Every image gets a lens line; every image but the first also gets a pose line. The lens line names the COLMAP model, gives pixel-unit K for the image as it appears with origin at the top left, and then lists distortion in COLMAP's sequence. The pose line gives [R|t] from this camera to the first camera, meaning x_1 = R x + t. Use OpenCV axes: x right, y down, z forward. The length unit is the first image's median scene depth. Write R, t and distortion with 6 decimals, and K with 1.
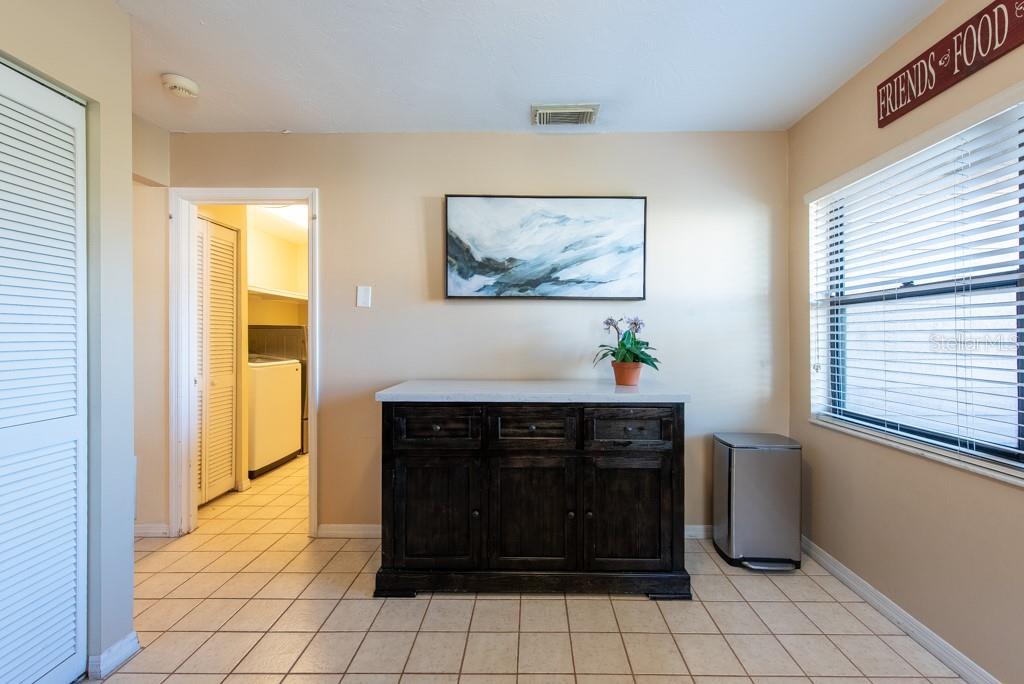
lens RADIAL K [[402.7, 0, 519.5], [0, 402.7, 335.5], [0, 0, 1]] dist [0.013592, -0.003316]
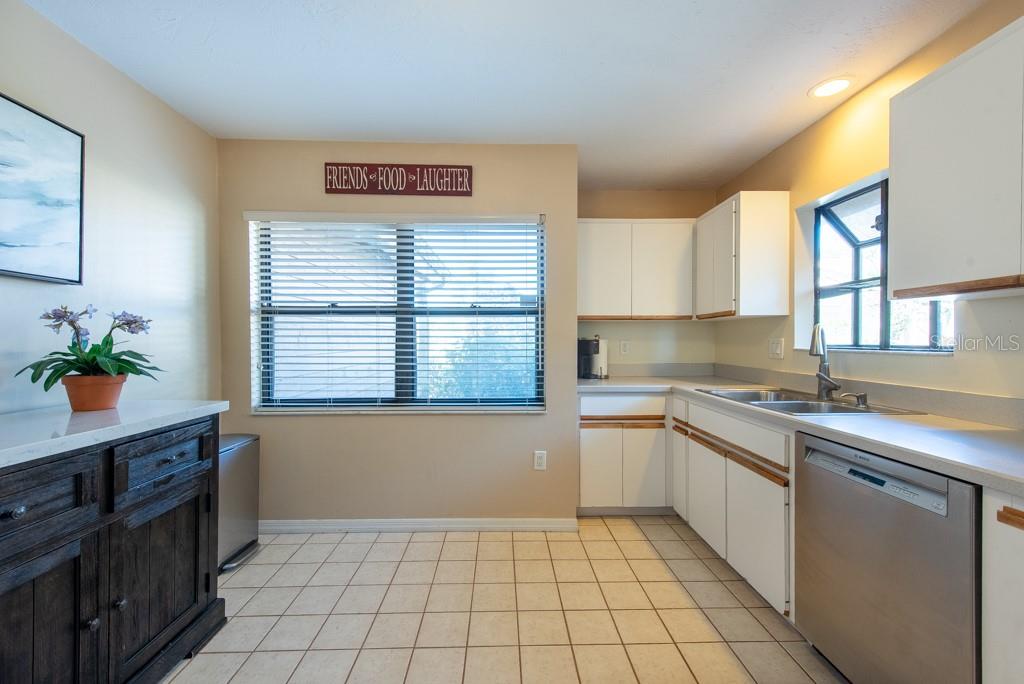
lens RADIAL K [[402.7, 0, 507.2], [0, 402.7, 344.4], [0, 0, 1]] dist [0.013592, -0.003316]
pose [[-0.028453, -0.007202, 0.999569, -0.432304], [-0.005787, 0.999958, 0.007041, 0.003433], [-0.999578, -0.005584, -0.028494, 0.319936]]
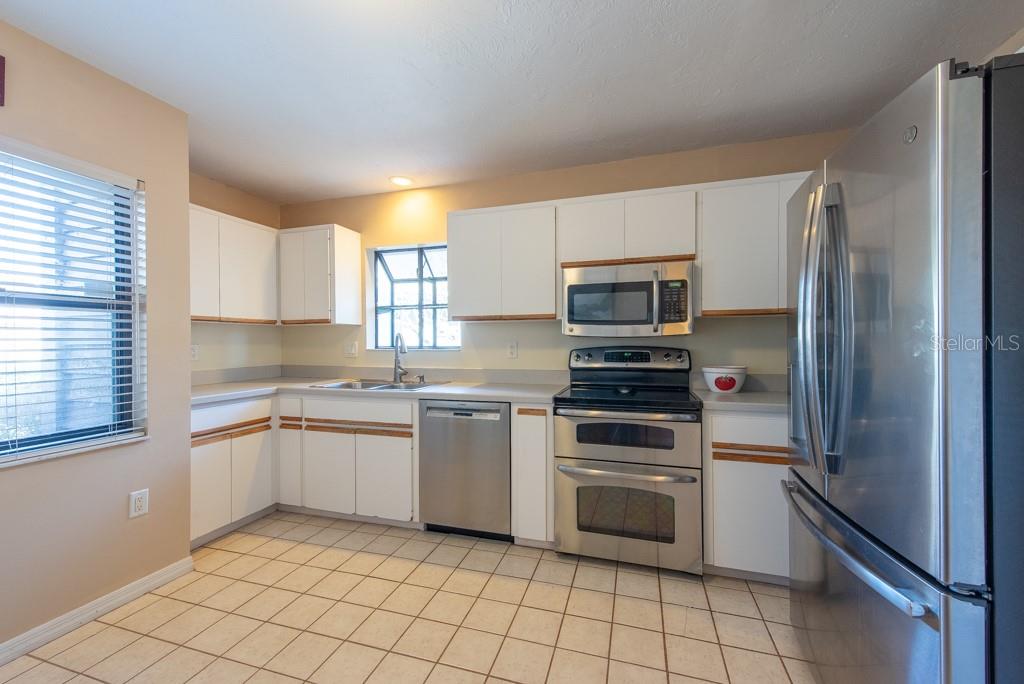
lens RADIAL K [[402.7, 0, 520.2], [0, 402.7, 343.6], [0, 0, 1]] dist [0.013592, -0.003316]
pose [[-0.960222, 0.004802, 0.279198, -0.331870], [0.004252, 0.999988, -0.002574, 0.002838], [-0.279207, -0.001285, -0.960230, 0.788765]]
